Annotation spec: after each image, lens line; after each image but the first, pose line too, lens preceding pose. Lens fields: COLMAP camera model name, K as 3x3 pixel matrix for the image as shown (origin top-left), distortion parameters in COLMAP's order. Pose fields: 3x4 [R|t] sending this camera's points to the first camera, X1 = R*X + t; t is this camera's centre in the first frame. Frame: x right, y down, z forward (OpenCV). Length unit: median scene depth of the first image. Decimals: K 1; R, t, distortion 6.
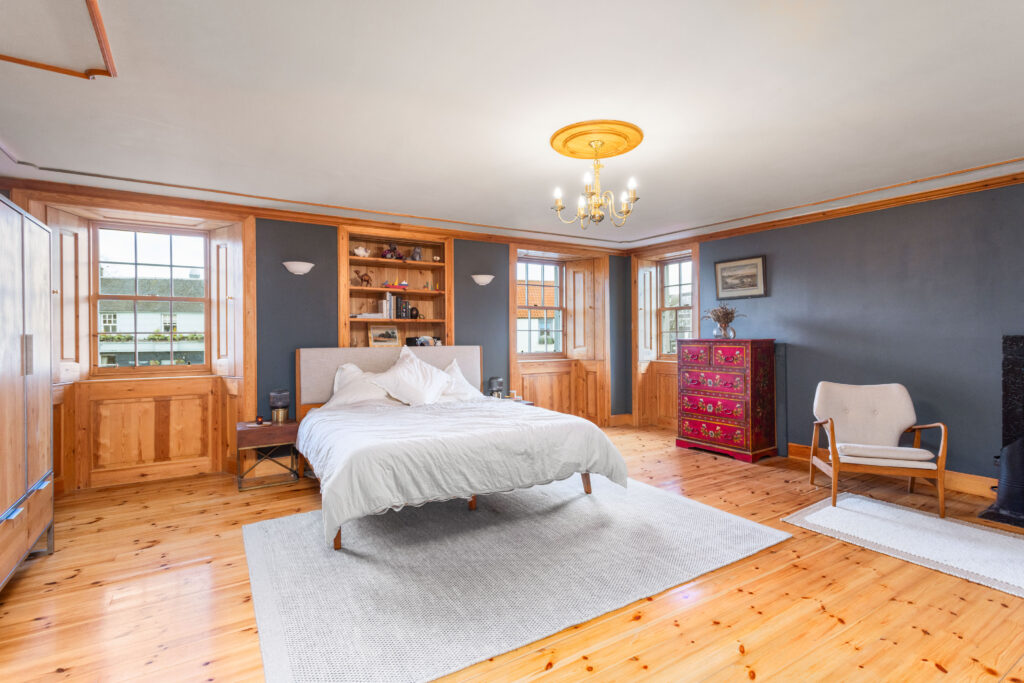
lens RADIAL K [[490.4, 0, 508.1], [0, 490.4, 337.6], [0, 0, 1]] dist [-0.001765, -0.000184]
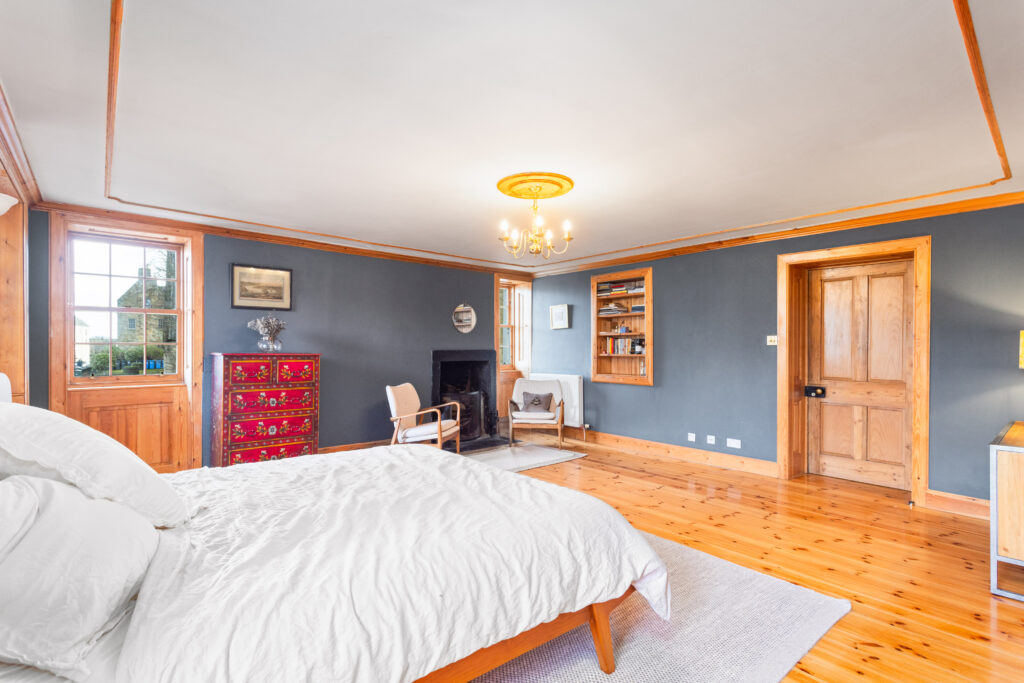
lens RADIAL K [[501.9, 0, 527.2], [0, 501.9, 345.4], [0, 0, 1]] dist [0.001709, 0.000136]
pose [[-0.184767, 0.009937, 0.982732, -0.564192], [0.000473, 0.999950, -0.010022, -0.002127], [-0.982782, -0.001387, -0.184762, 0.694664]]
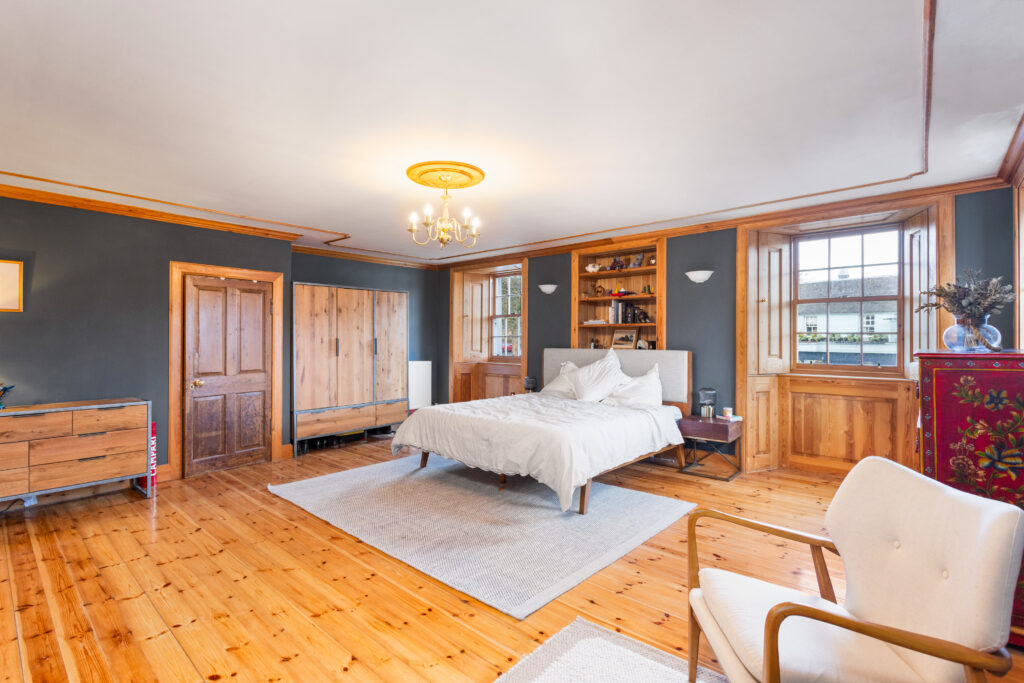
lens RADIAL K [[490.4, 0, 508.1], [0, 490.4, 337.6], [0, 0, 1]] dist [-0.001765, -0.000184]
pose [[0.276107, 0.003933, -0.961119, 0.752392], [-0.003993, 0.999988, 0.002945, -0.009714], [0.961119, 0.003025, 0.276119, 0.460326]]
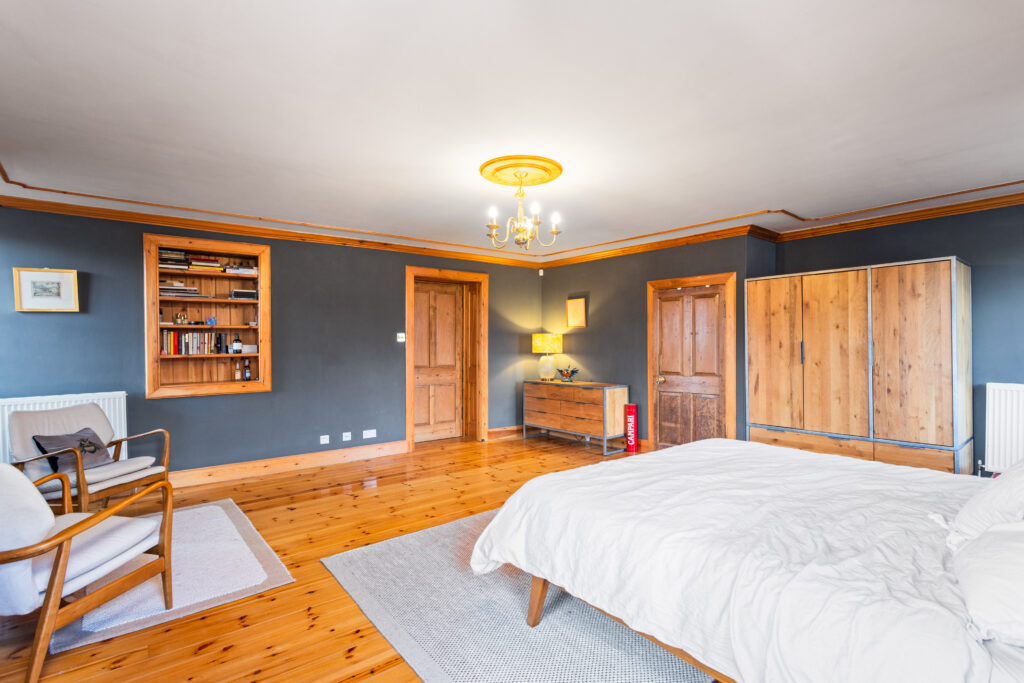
lens RADIAL K [[481.4, 0, 512.0], [0, 481.4, 341.5], [0, 0, 1]] dist [-0.001787, -0.000147]
pose [[-0.992141, 0.011743, -0.124575, 0.190755], [0.011751, 0.999931, 0.000669, -0.009750], [0.124575, -0.000800, -0.992210, 1.166375]]
